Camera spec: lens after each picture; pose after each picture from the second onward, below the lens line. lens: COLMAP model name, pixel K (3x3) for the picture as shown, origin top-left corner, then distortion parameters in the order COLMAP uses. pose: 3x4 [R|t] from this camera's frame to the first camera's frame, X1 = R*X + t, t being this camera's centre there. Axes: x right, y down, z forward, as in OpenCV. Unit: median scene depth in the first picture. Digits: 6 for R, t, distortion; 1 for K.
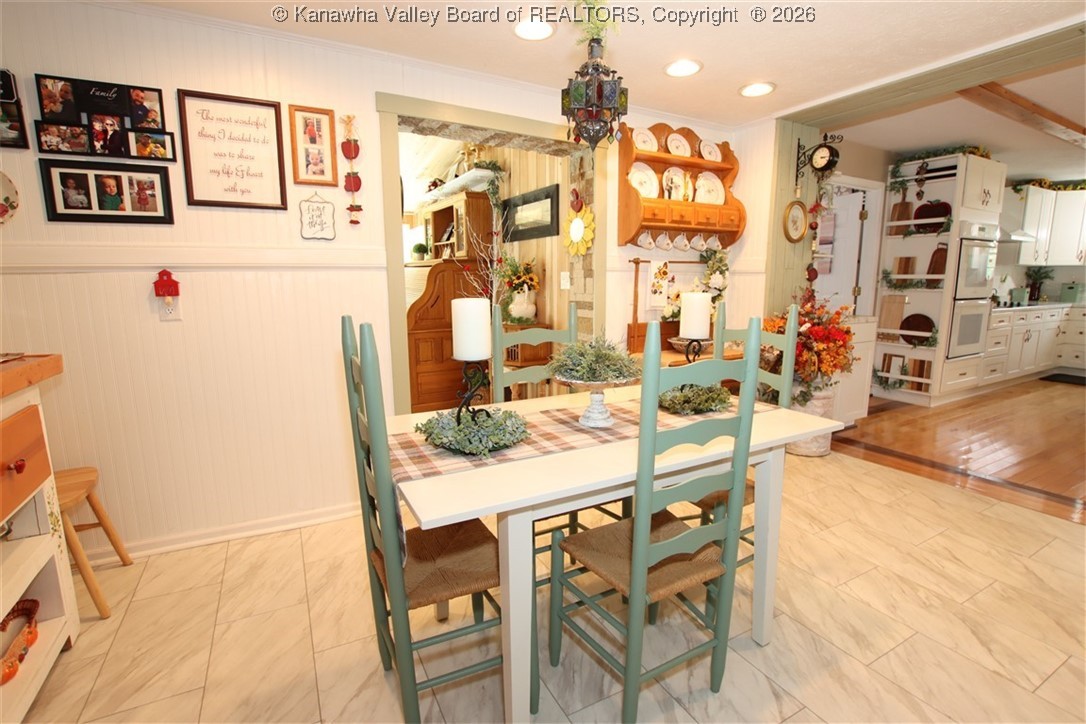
lens RADIAL K [[505.0, 0, 545.2], [0, 505.0, 361.4], [0, 0, 1]] dist [-0.020195, 0.000274]
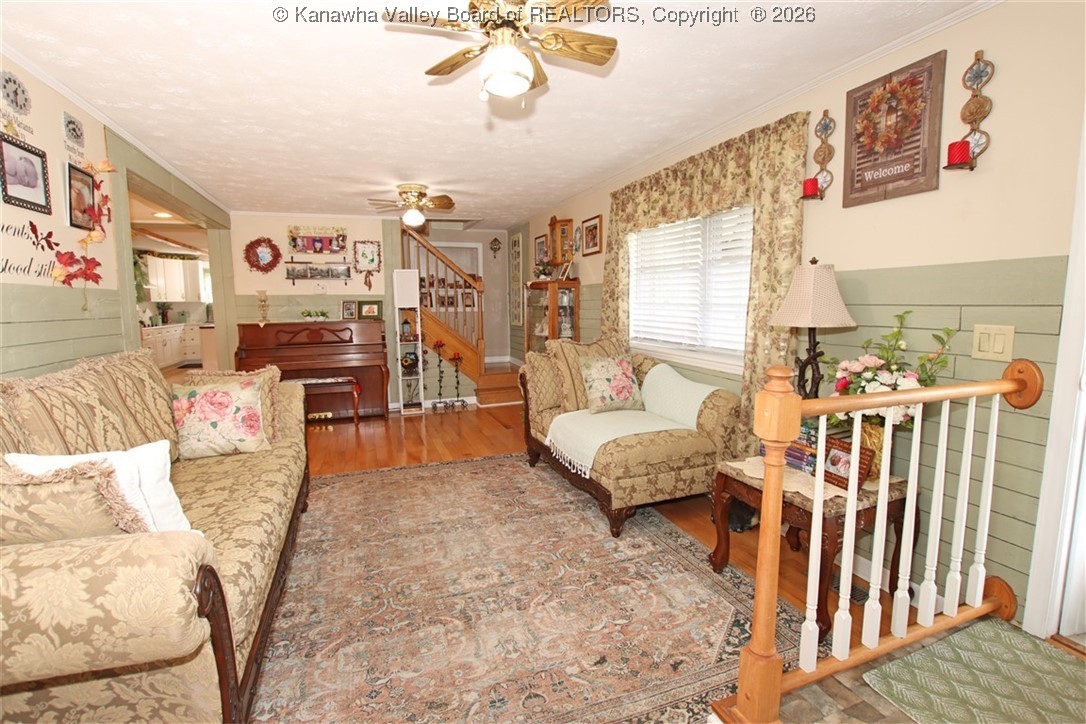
lens RADIAL K [[505.0, 0, 542.7], [0, 505.0, 362.8], [0, 0, 1]] dist [-0.020195, 0.000274]
pose [[0.164166, -0.110552, 0.980218, -0.307301], [0.173637, 0.981423, 0.081608, 0.061709], [-0.971030, 0.156805, 0.180312, -0.341628]]
